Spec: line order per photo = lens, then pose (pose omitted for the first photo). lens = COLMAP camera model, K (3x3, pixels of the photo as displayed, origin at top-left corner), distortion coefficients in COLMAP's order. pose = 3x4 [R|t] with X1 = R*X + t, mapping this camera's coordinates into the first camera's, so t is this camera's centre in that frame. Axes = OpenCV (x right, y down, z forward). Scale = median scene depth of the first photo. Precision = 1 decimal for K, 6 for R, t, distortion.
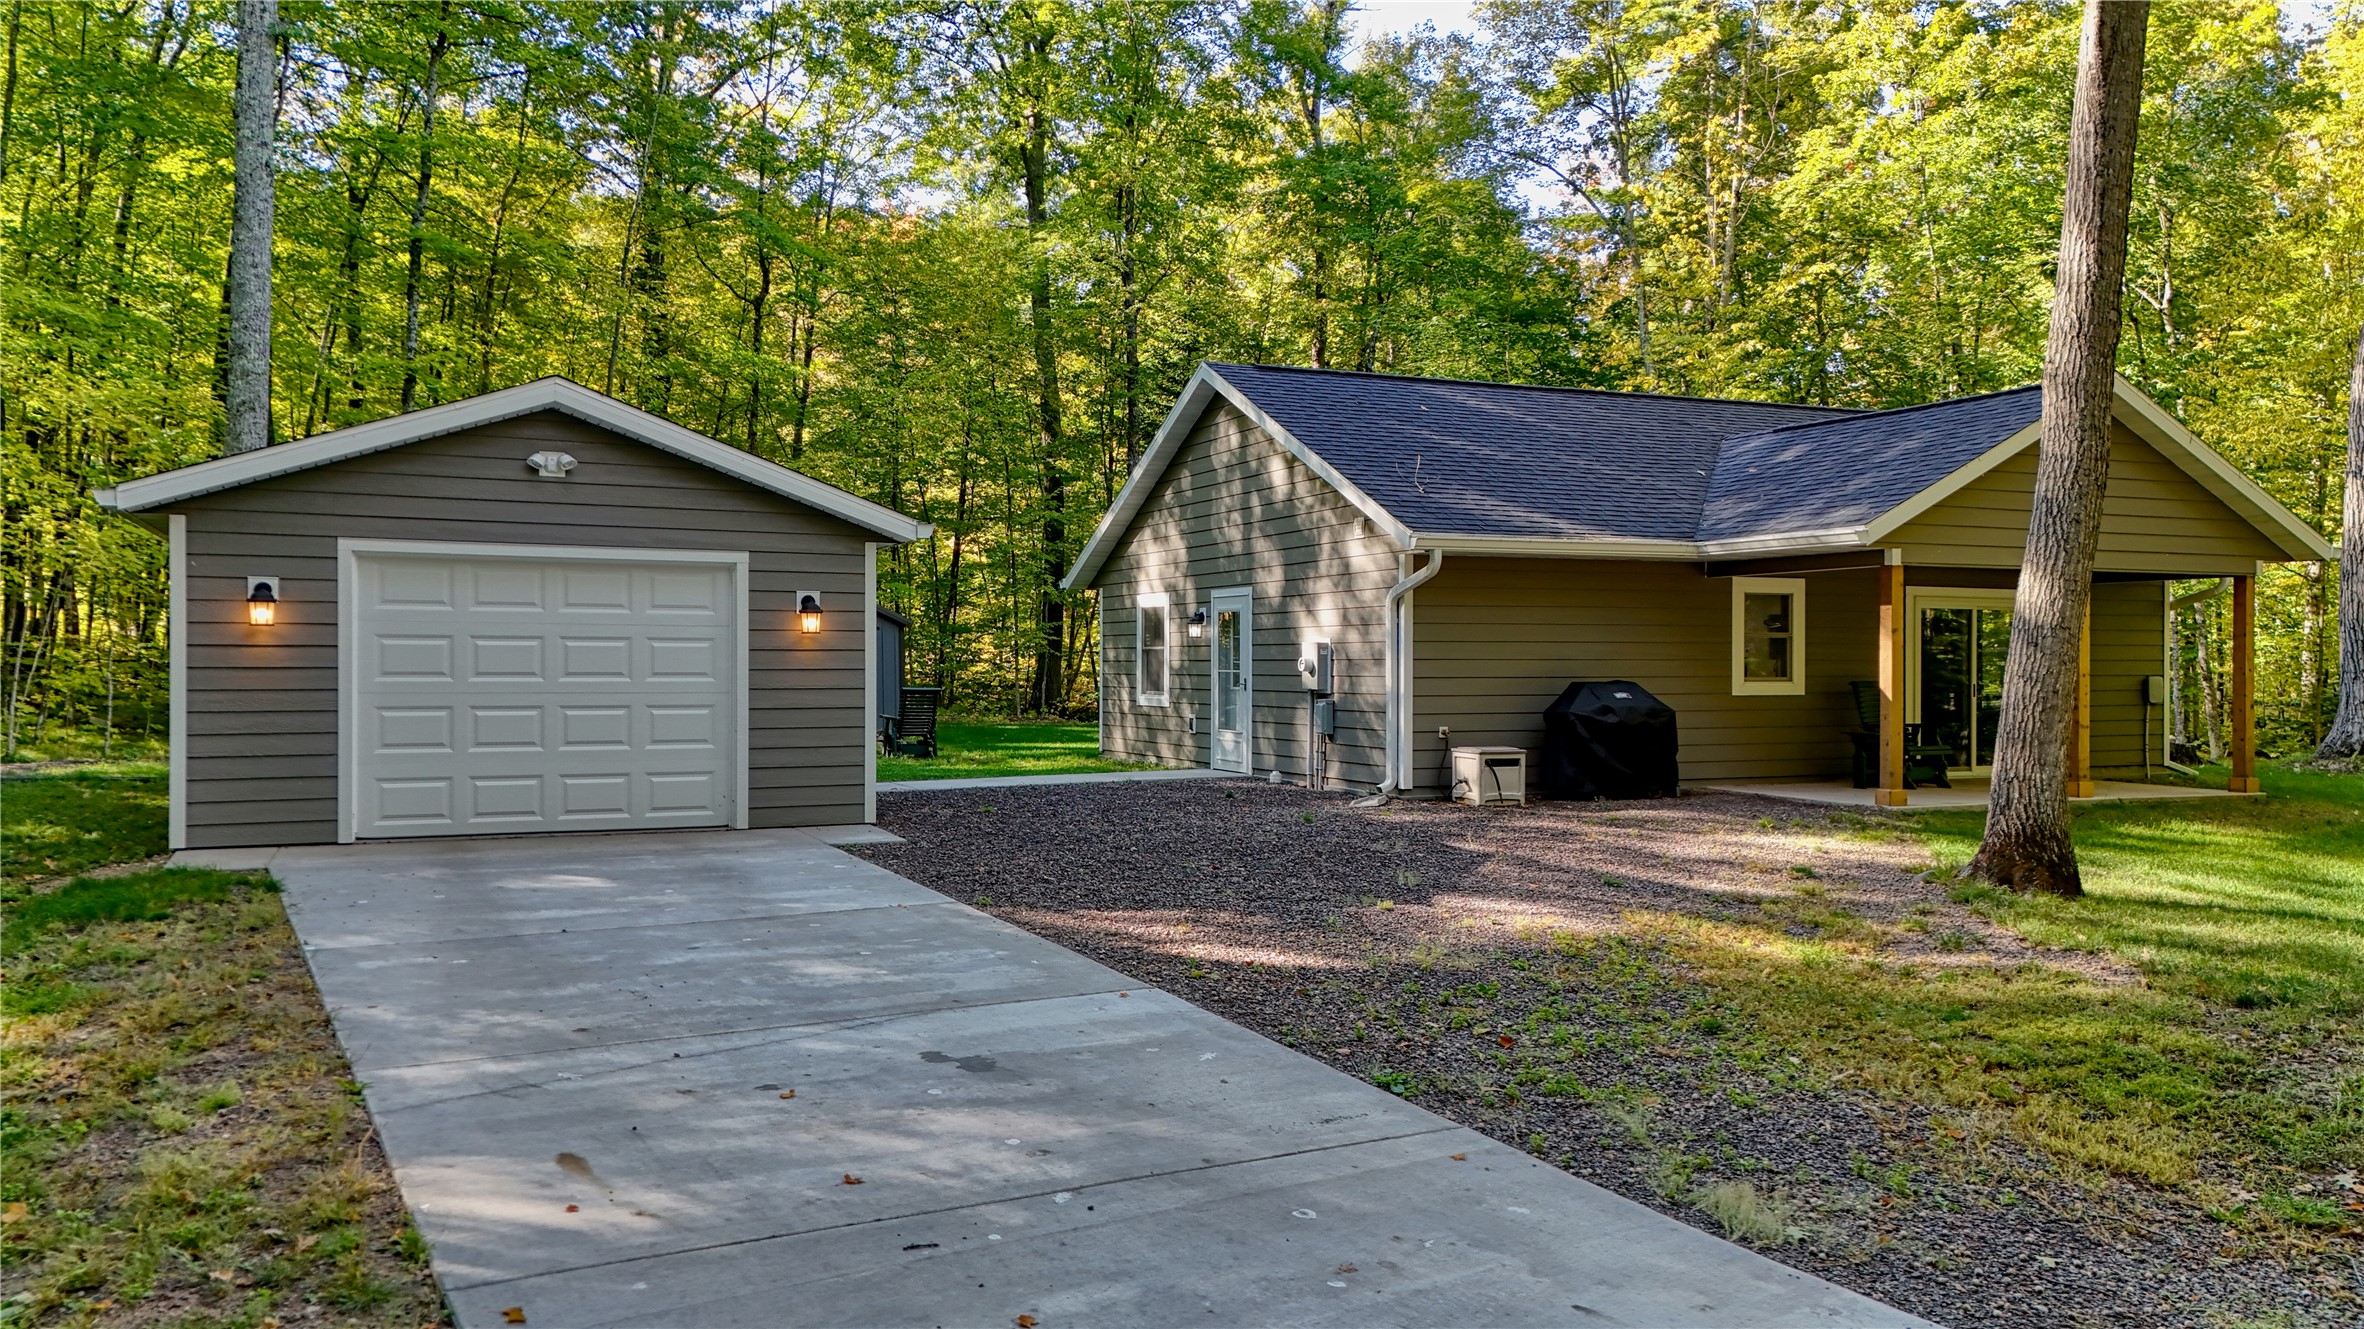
lens RADIAL K [[1742.0, 0, 1181.0], [0, 1742.0, 661.8], [0, 0, 1]] dist [0.003794, -0.000383]
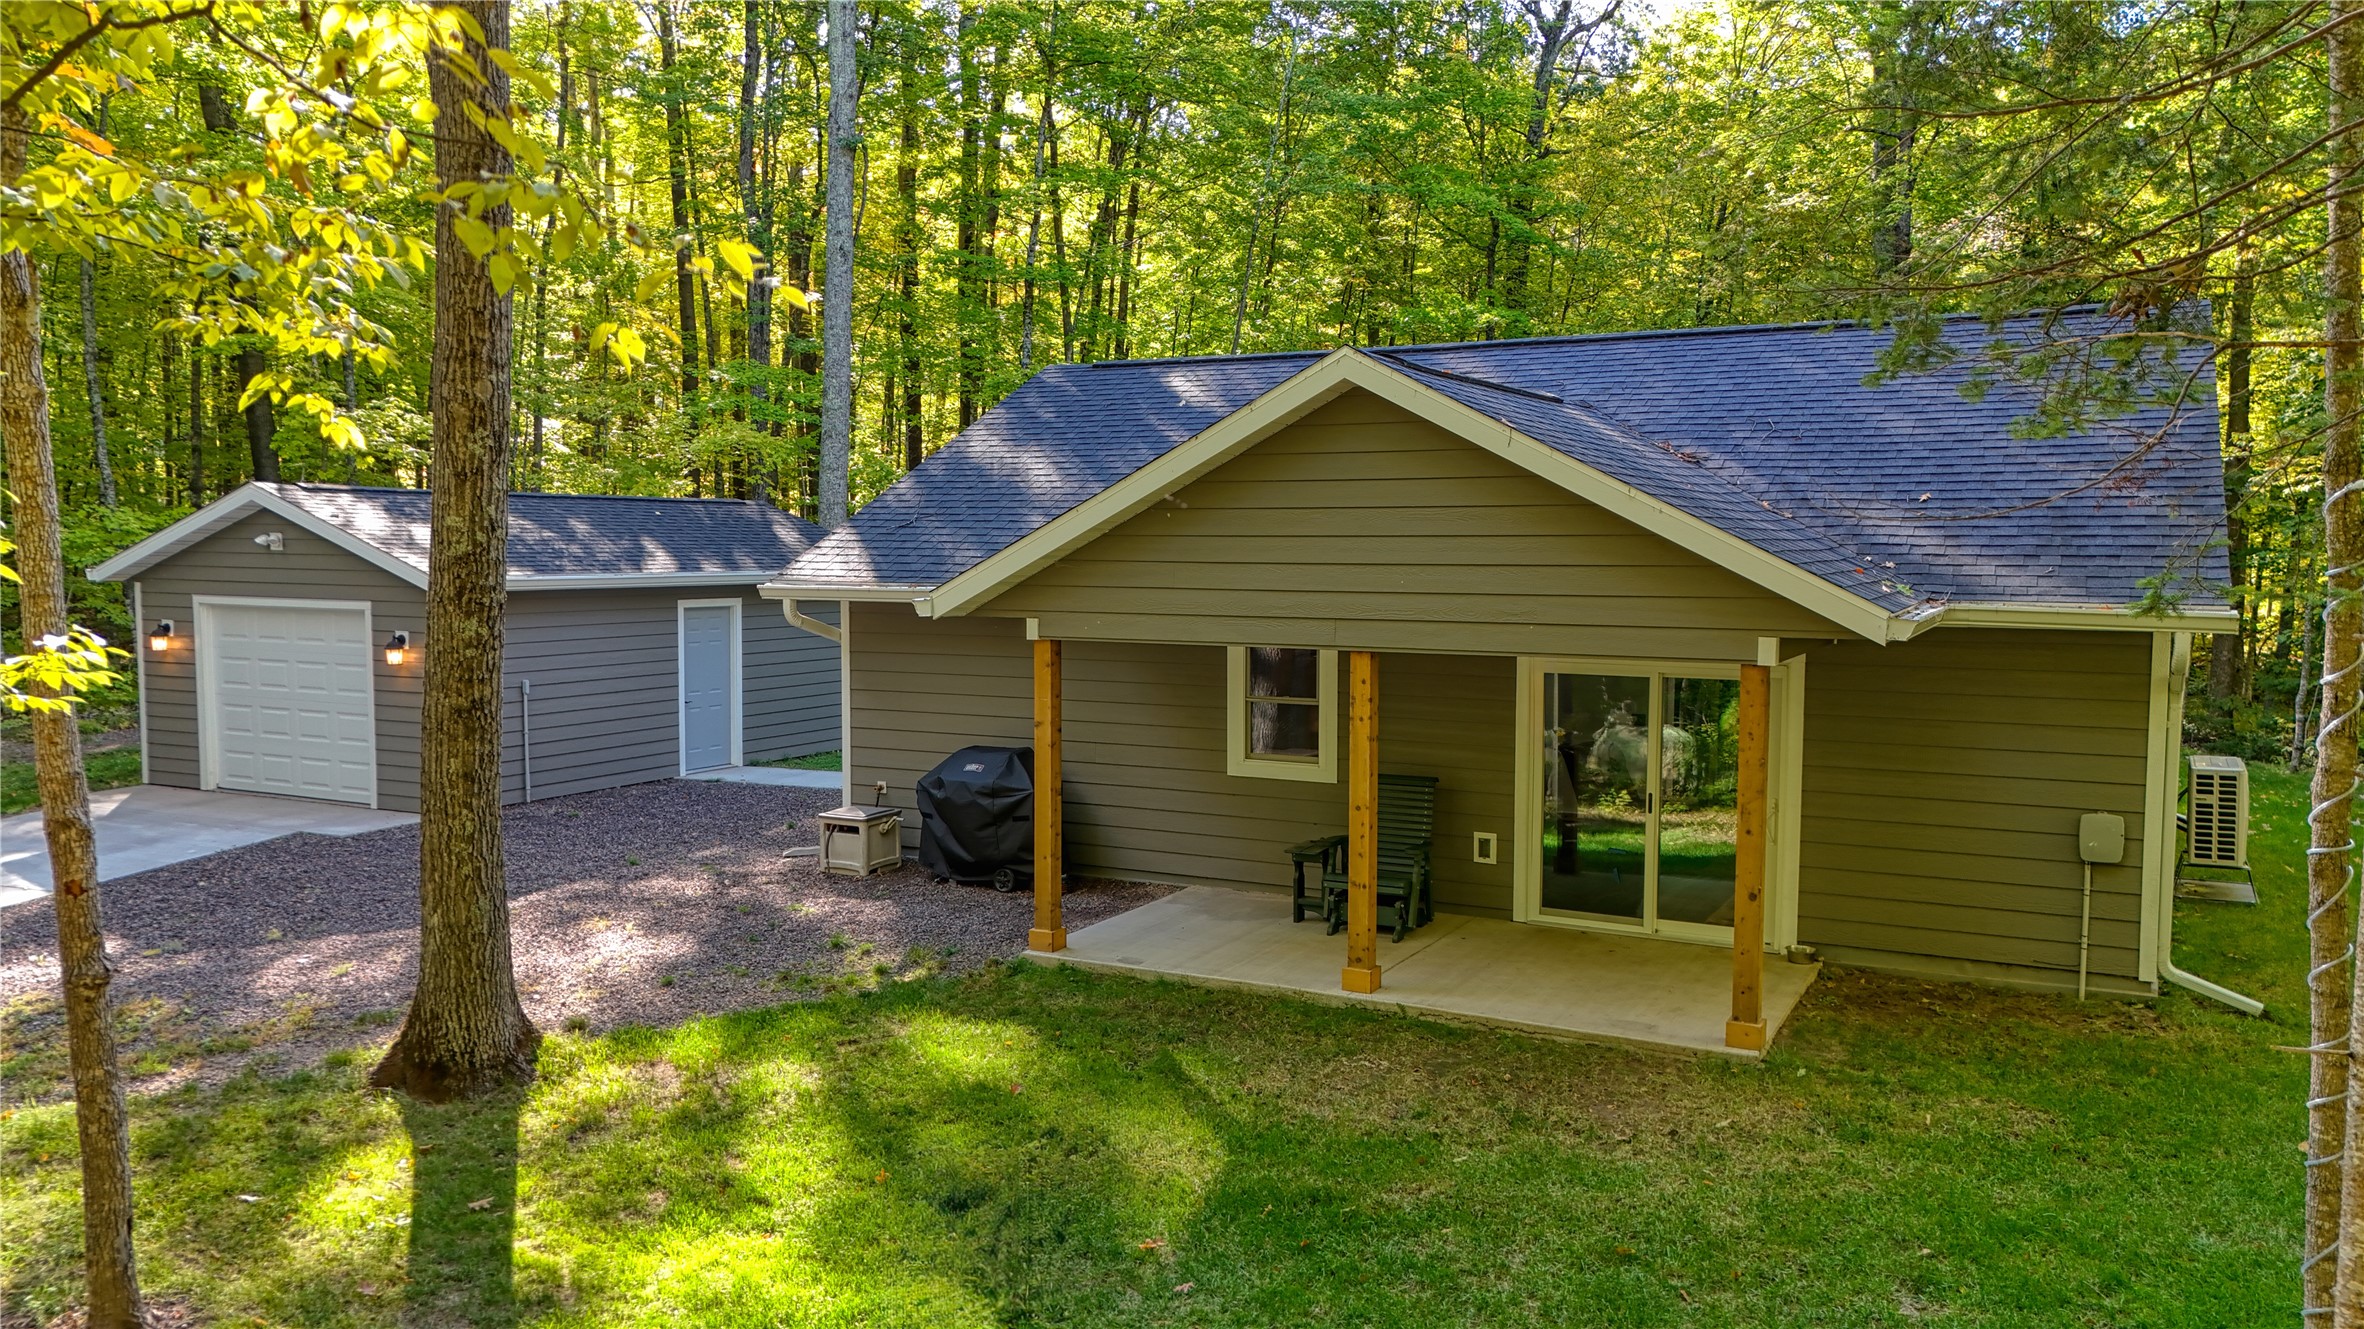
lens RADIAL K [[1742.0, 0, 1185.2], [0, 1742.0, 667.2], [0, 0, 1]] dist [0.003794, -0.000383]
pose [[0.610985, 0.051891, -0.789940, 0.977706], [-0.002898, 0.997989, 0.063316, -0.082083], [0.791637, -0.036396, 0.609907, 0.570931]]
